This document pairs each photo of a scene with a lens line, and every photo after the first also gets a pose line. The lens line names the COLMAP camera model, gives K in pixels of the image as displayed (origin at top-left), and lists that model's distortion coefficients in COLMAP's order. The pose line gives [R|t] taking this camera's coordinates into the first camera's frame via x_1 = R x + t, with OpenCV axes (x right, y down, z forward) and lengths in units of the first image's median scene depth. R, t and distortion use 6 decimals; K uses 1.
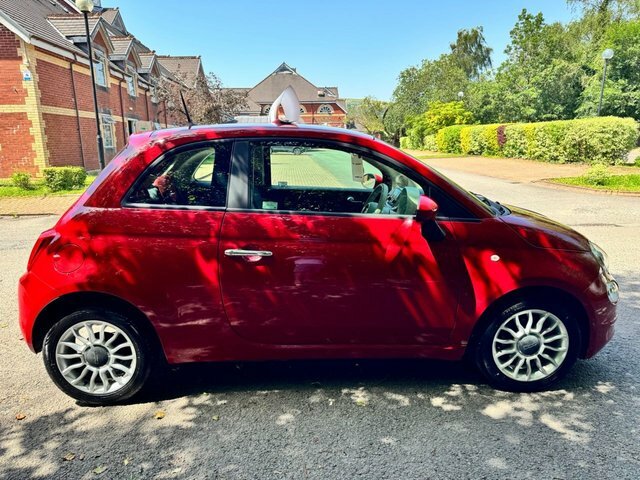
lens RADIAL K [[483.1, 0, 316.4], [0, 483.1, 237.1], [0, 0, 1]] dist [0.044892, -0.057143]
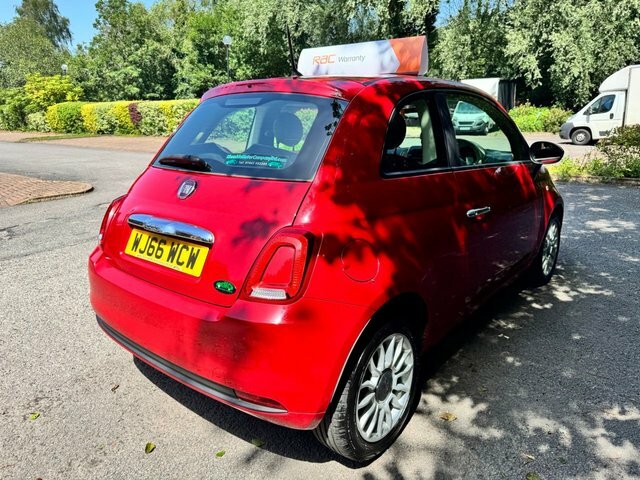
lens RADIAL K [[483.1, 0, 316.4], [0, 483.1, 237.1], [0, 0, 1]] dist [0.044892, -0.057143]
pose [[0.638180, -0.190103, 0.746048, -0.154452], [0.164006, 0.980361, 0.109517, -0.010719], [-0.752216, 0.052465, 0.656825, 0.088558]]
